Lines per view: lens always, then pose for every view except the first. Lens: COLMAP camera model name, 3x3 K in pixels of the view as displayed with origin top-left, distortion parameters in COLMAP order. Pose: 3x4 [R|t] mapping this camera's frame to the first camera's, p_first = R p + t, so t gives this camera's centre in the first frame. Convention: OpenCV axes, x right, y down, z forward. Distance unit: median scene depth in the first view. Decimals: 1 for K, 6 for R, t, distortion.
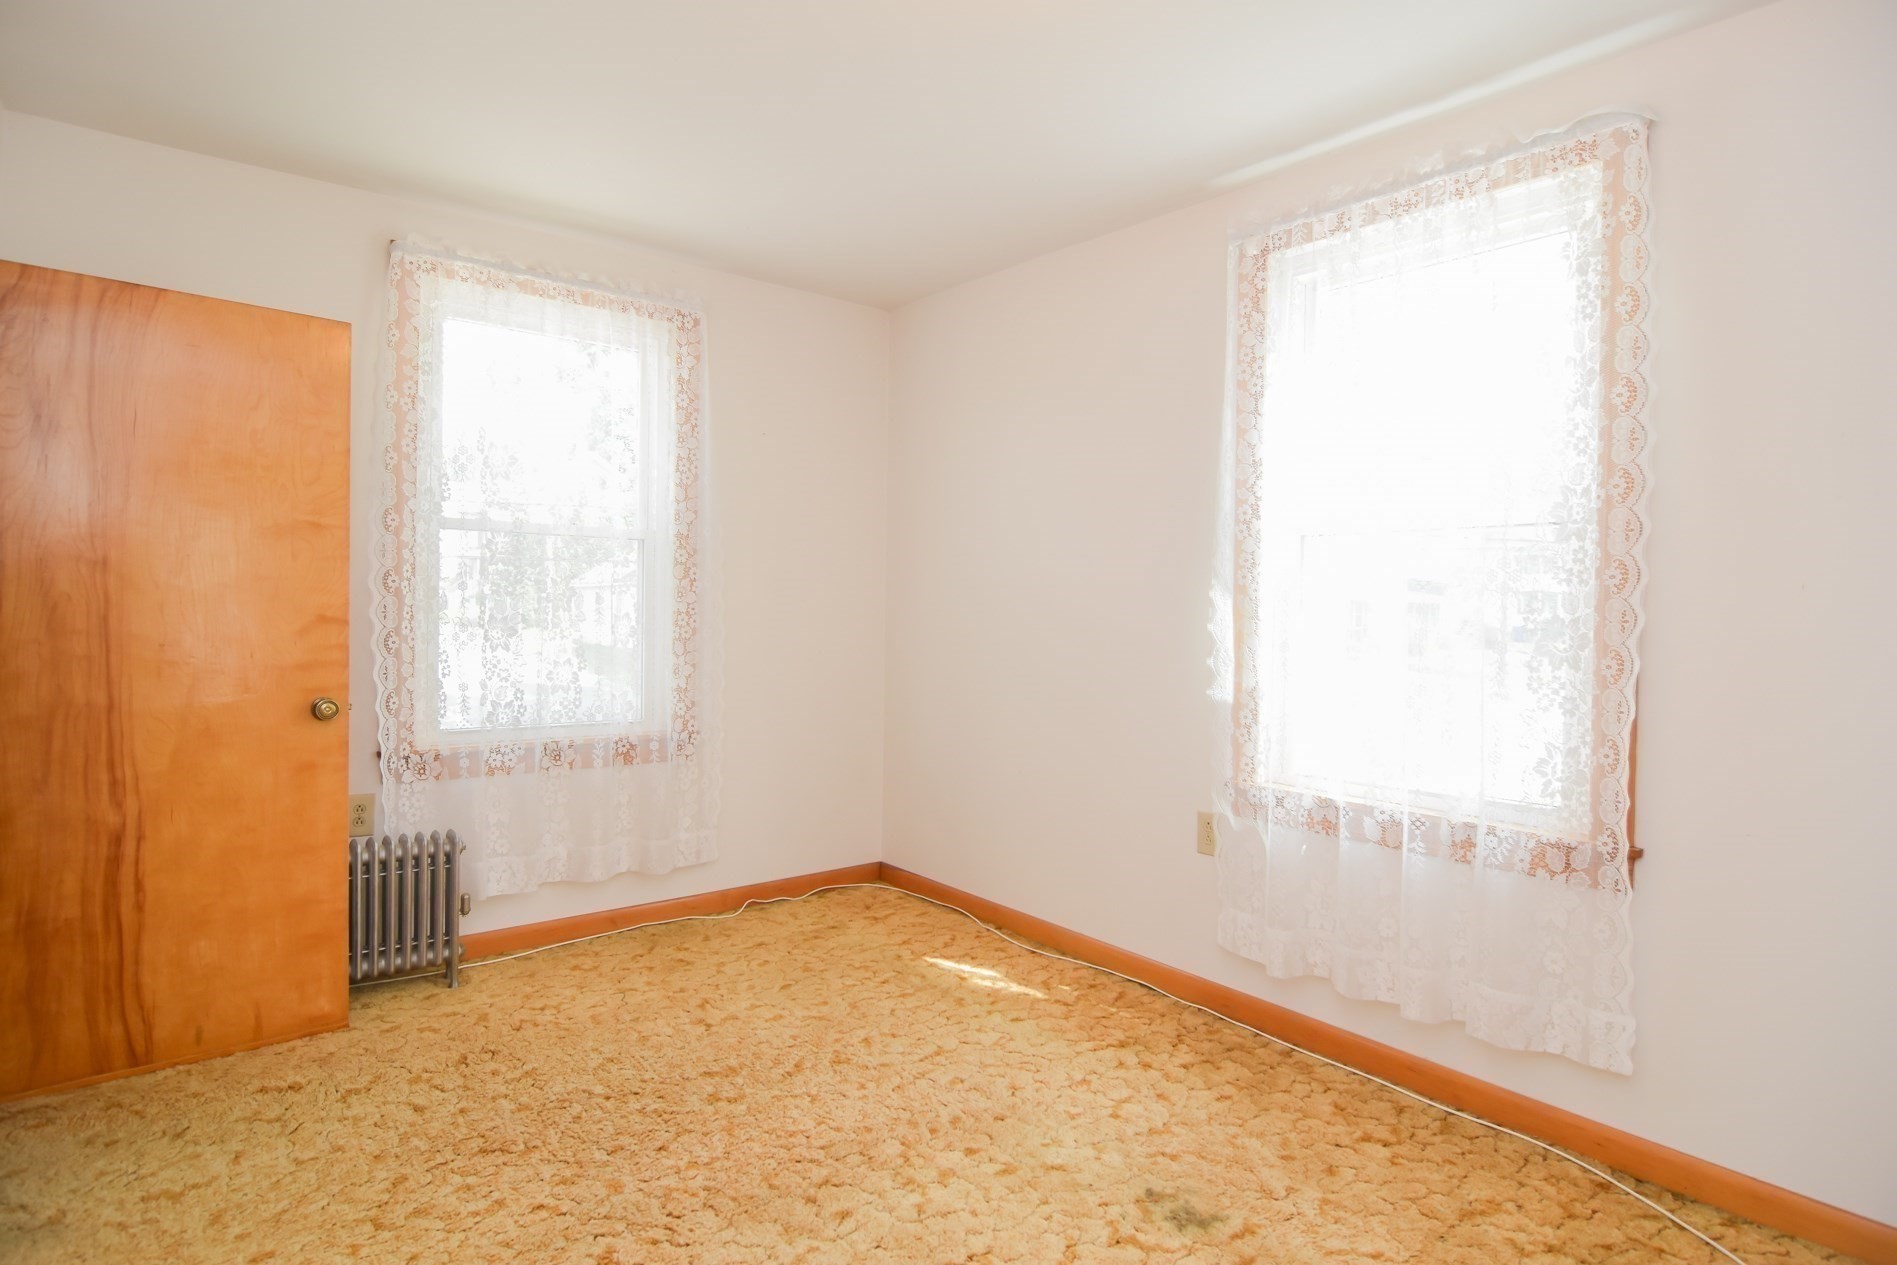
lens RADIAL K [[1011.8, 0, 958.6], [0, 1011.8, 632.7], [0, 0, 1]] dist [-0.007499, -0.010130]
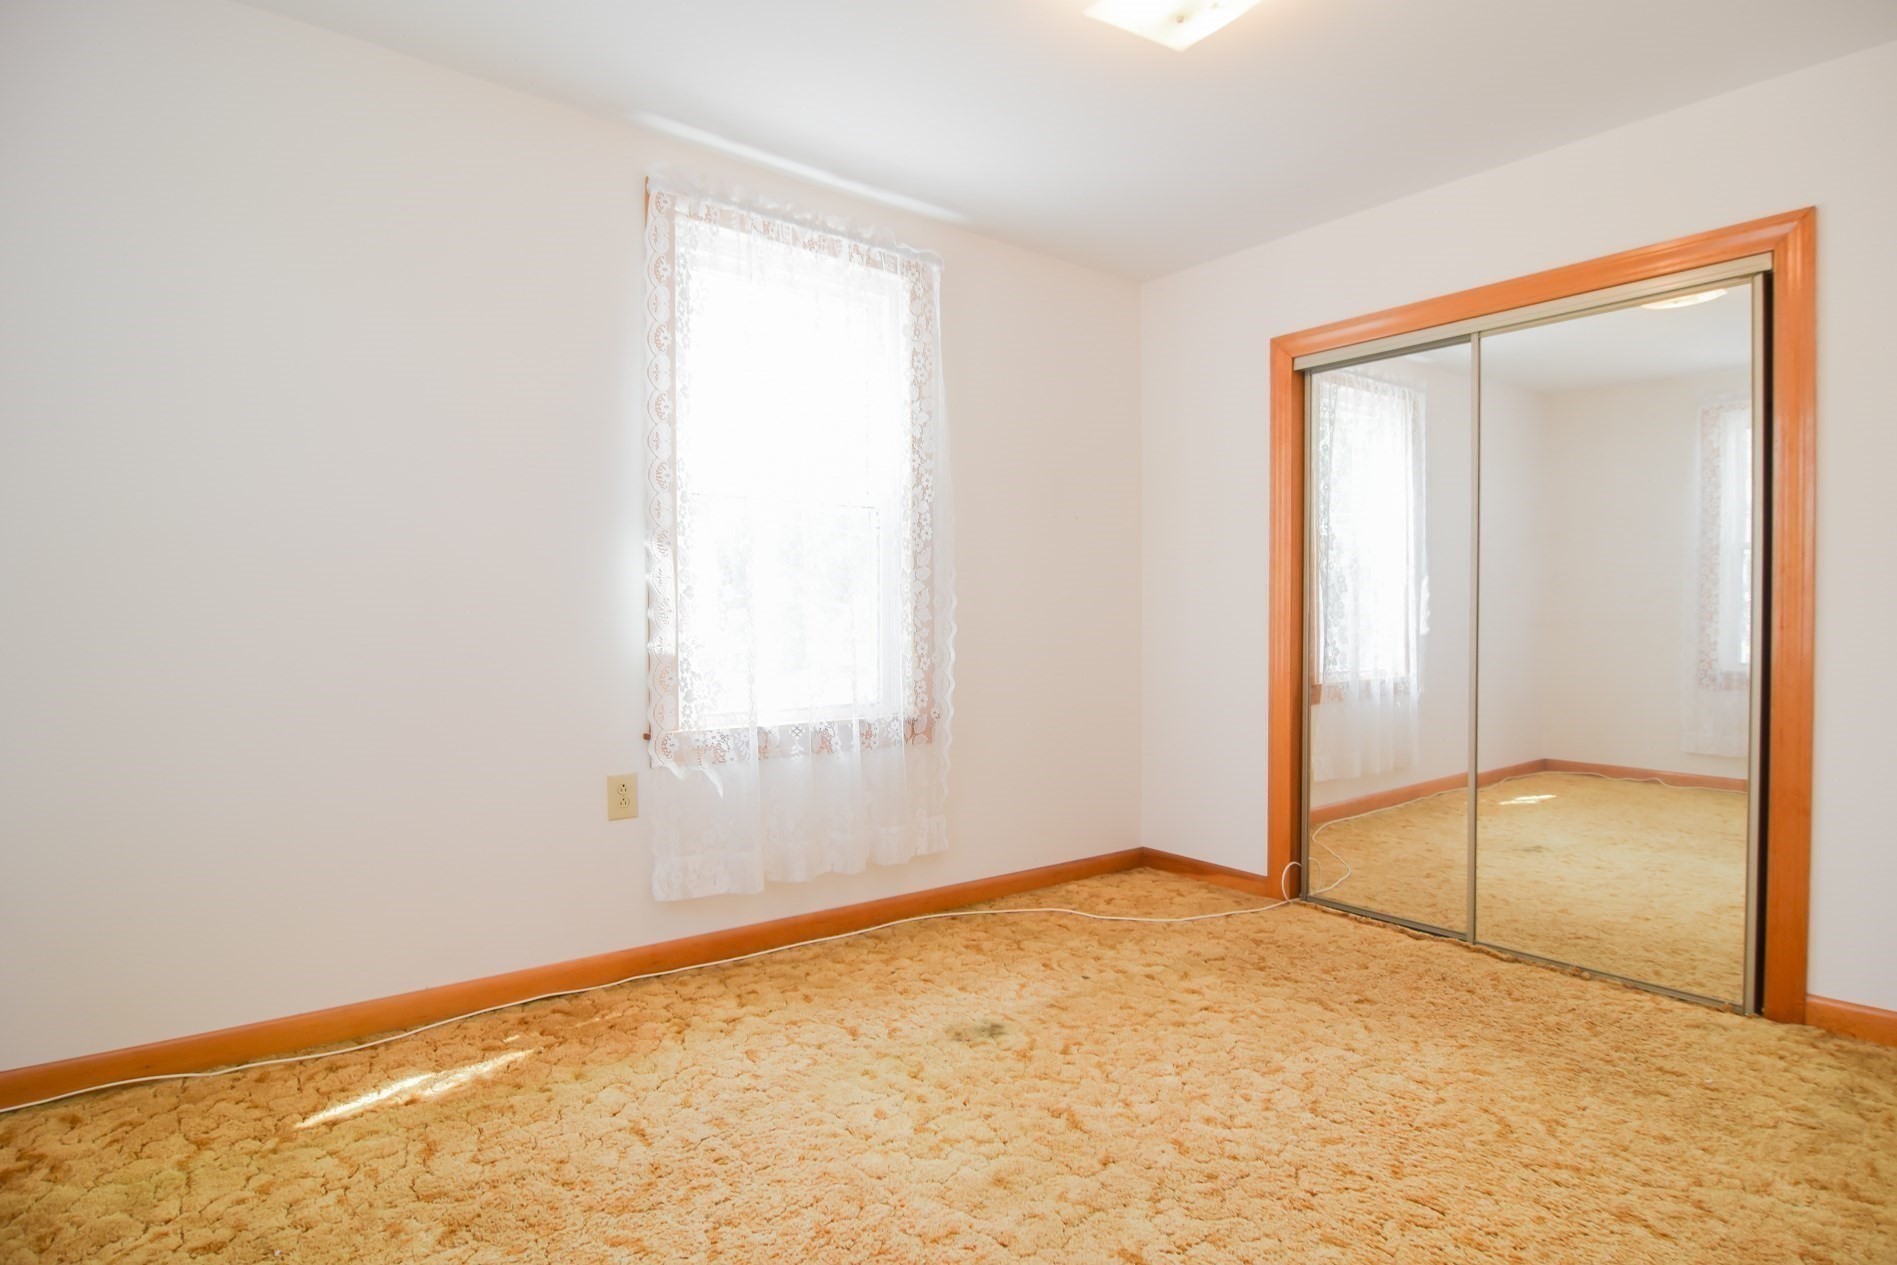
lens RADIAL K [[1011.8, 0, 957.5], [0, 1011.8, 626.1], [0, 0, 1]] dist [-0.007499, -0.010130]
pose [[0.013638, -0.036626, 0.999236, -0.705591], [0.016189, 0.999206, 0.036404, 0.009468], [-0.999776, 0.015680, 0.014220, 0.683136]]
